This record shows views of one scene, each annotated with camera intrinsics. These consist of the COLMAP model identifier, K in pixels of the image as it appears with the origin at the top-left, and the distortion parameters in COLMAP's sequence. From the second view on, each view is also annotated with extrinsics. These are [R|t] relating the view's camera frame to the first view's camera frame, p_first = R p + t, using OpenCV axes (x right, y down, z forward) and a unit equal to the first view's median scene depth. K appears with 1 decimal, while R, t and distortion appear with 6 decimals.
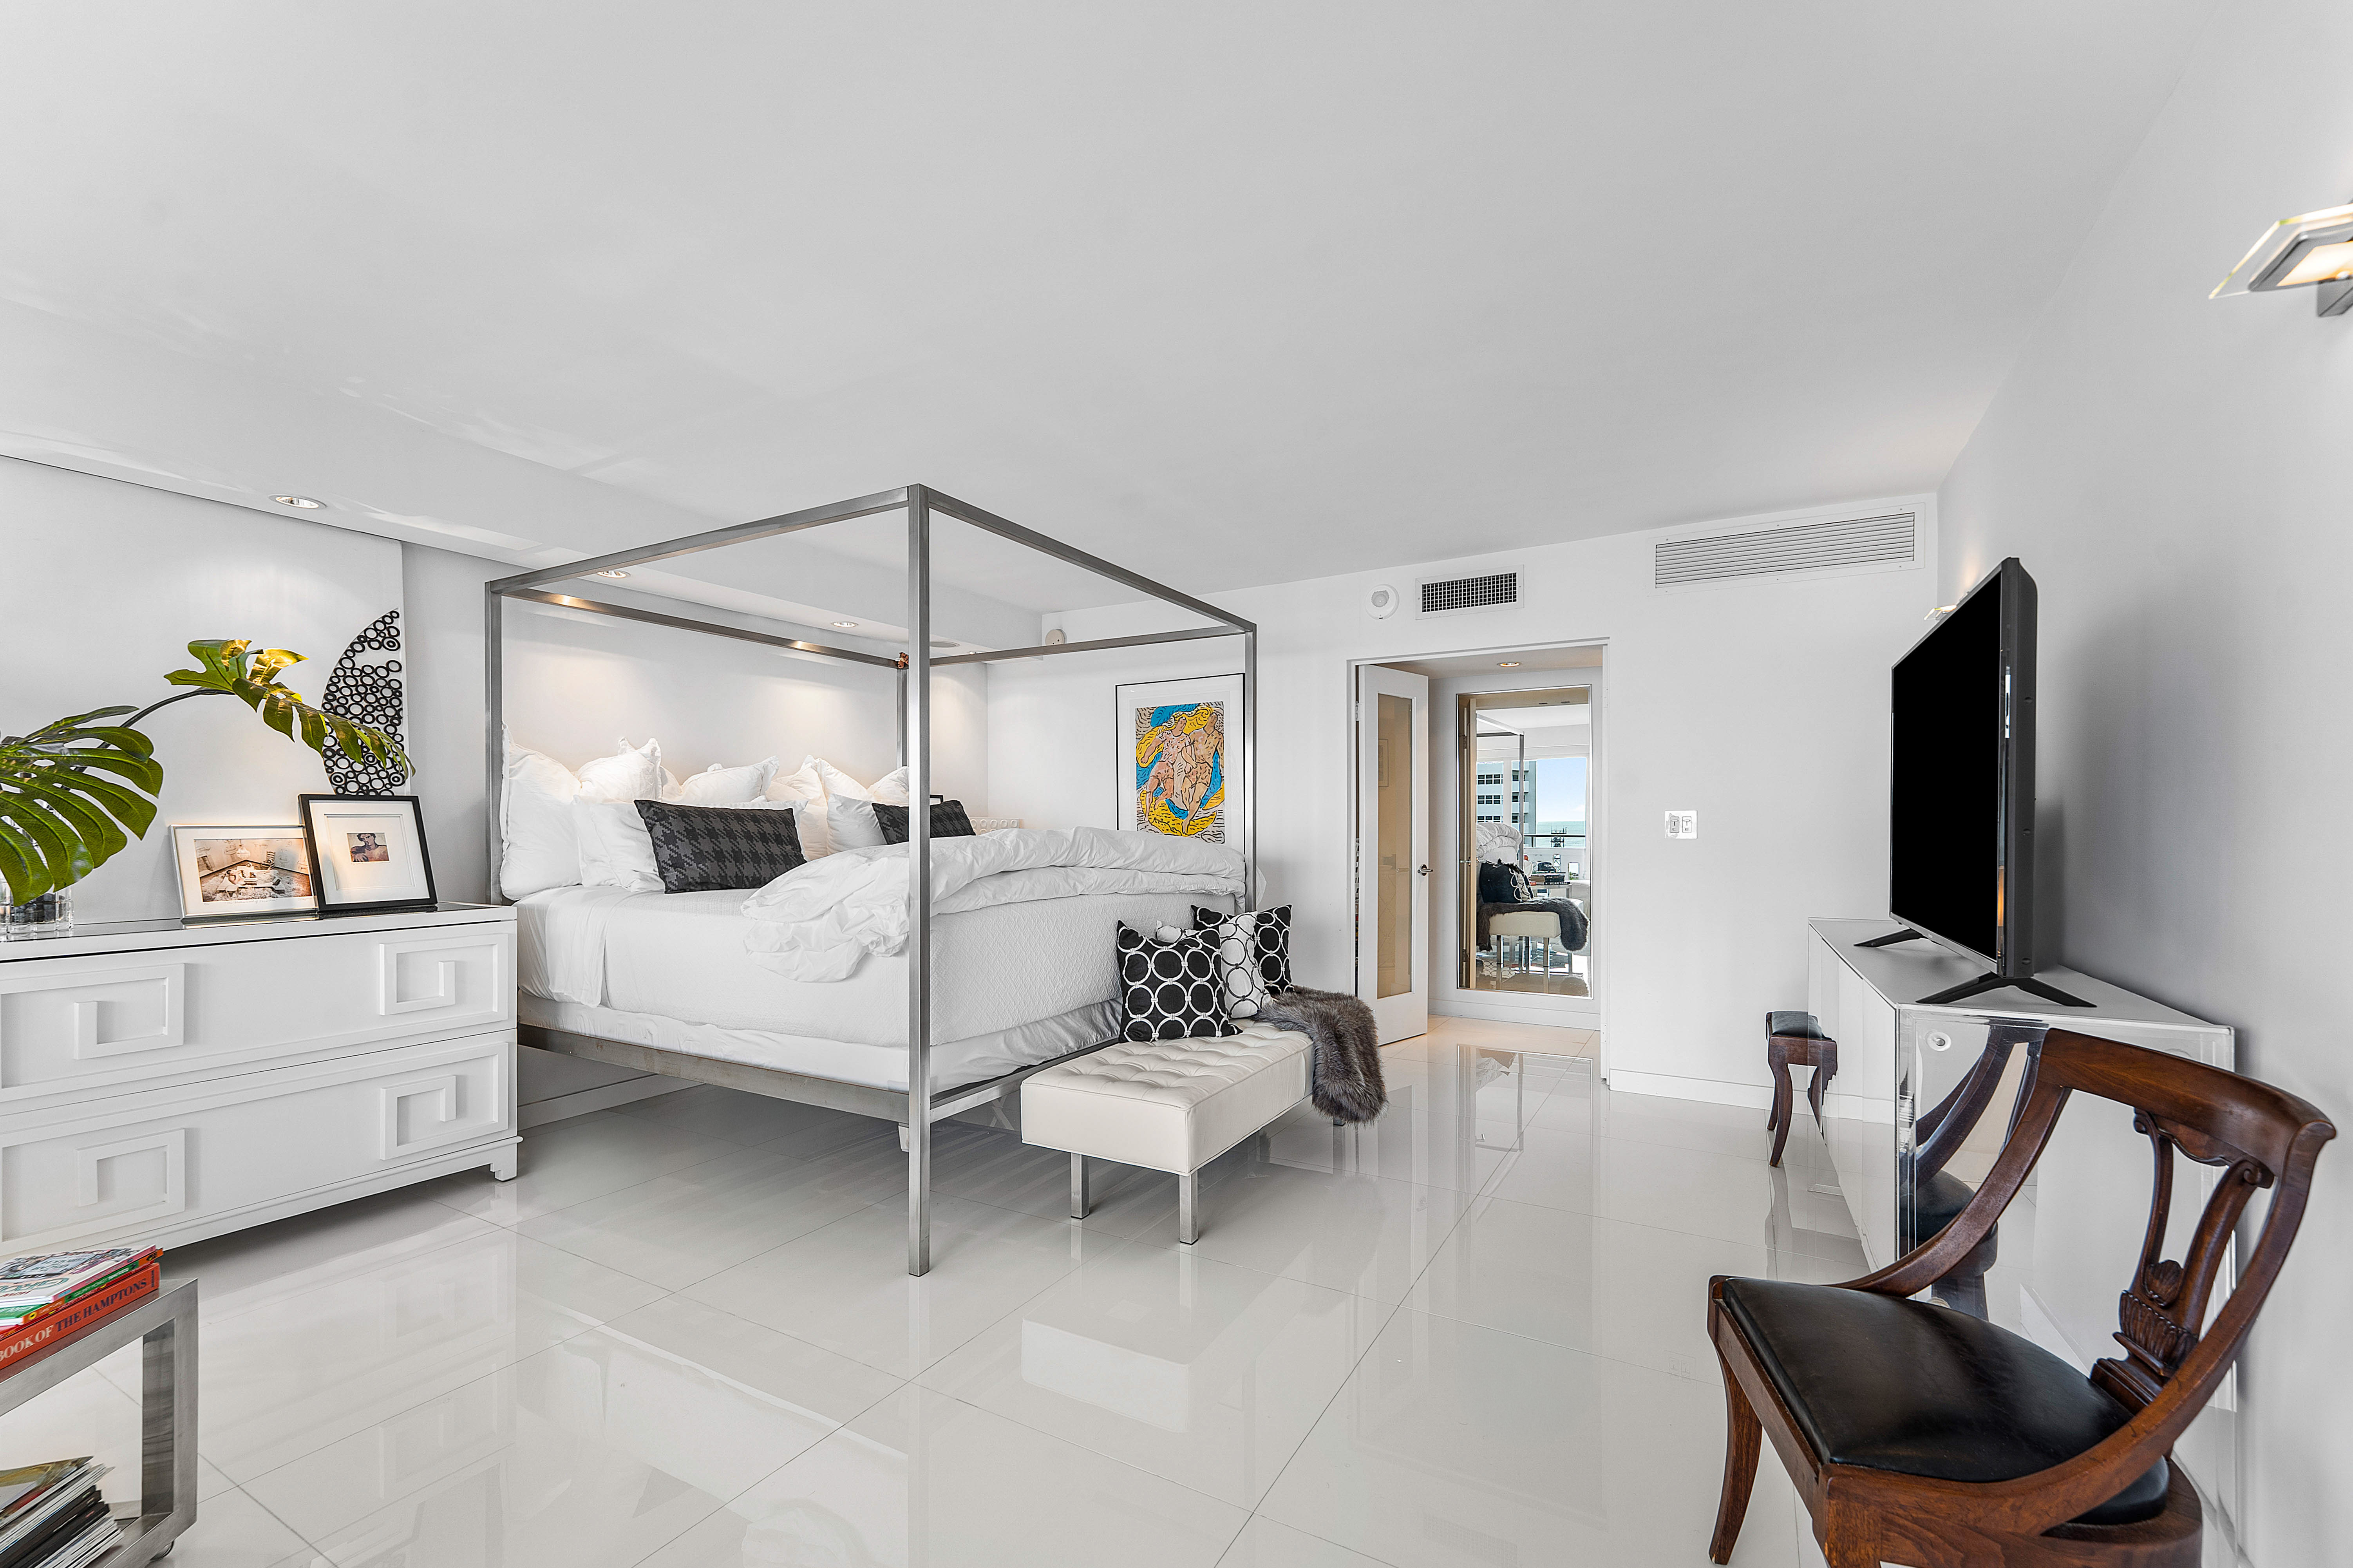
lens RADIAL K [[979.3, 0, 1182.0], [0, 979.3, 807.3], [0, 0, 1]] dist [0.001535, 0.000226]
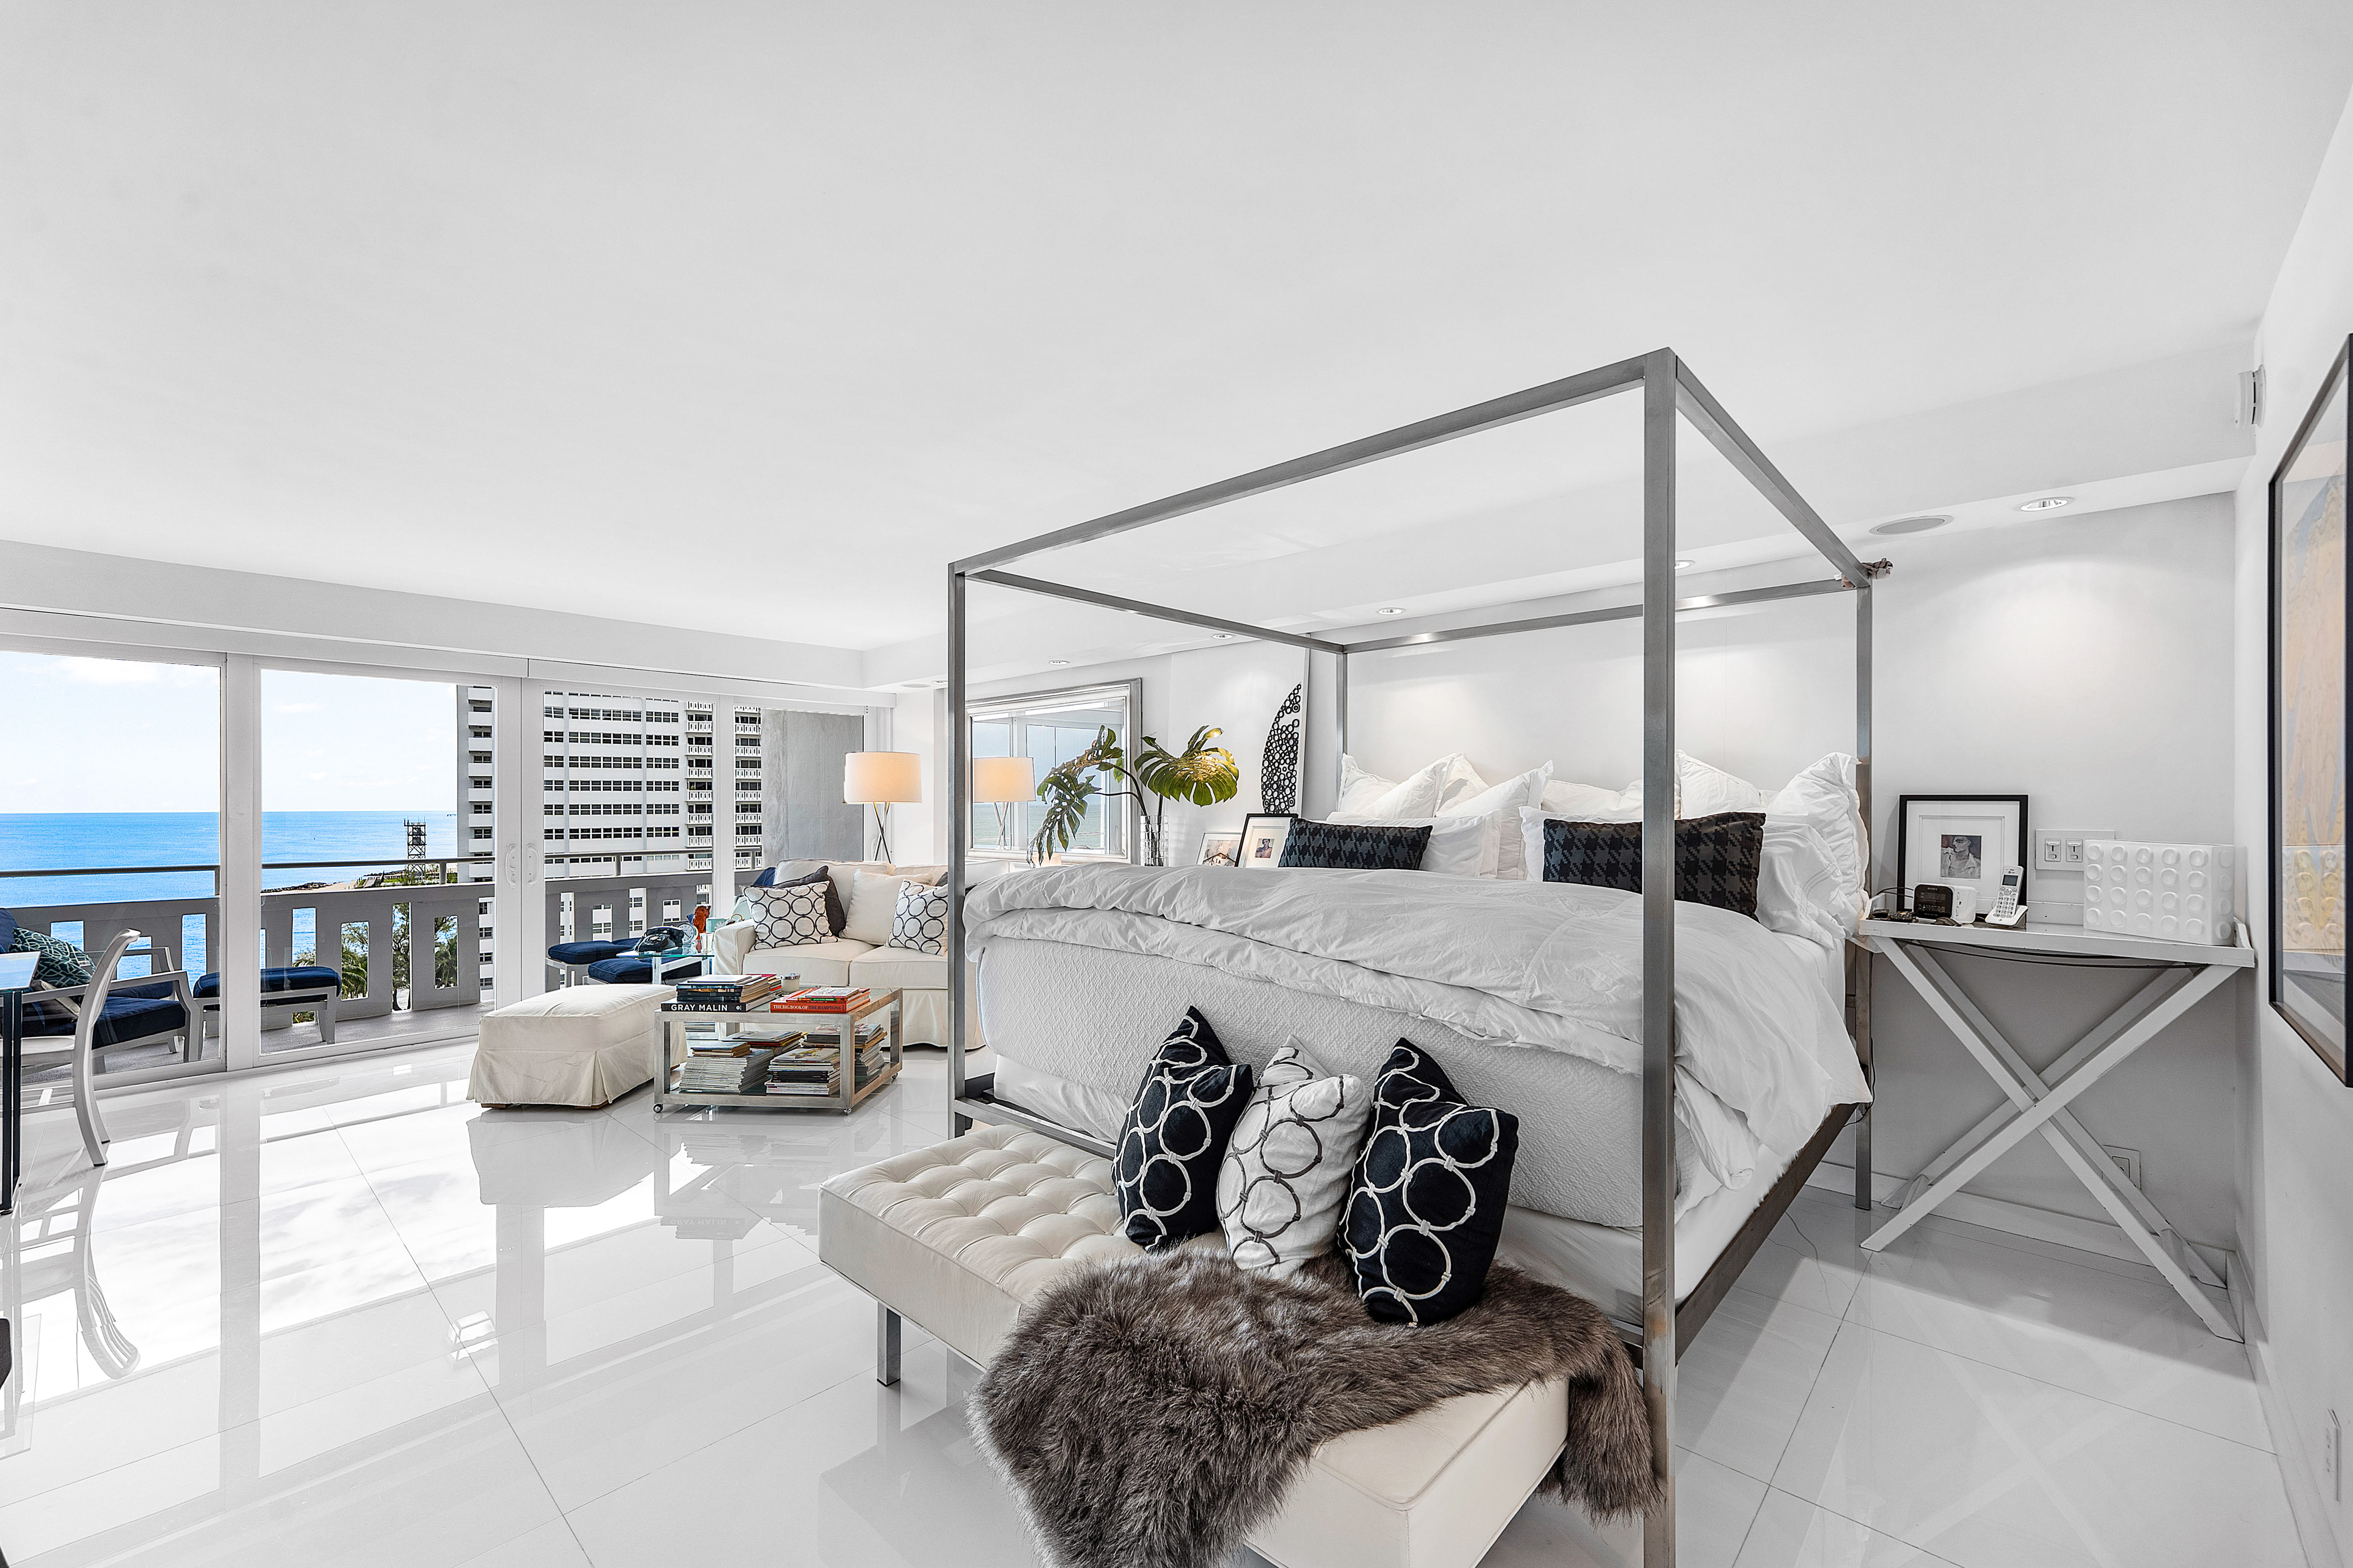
lens RADIAL K [[947.3, 0, 1133.2], [0, 947.3, 782.4], [0, 0, 1]] dist [0.000537, 0.000022]
pose [[-0.271480, -0.018316, -0.962270, 0.592462], [0.007576, 0.999747, -0.021167, -0.030433], [0.962414, -0.013036, -0.271273, 1.153083]]
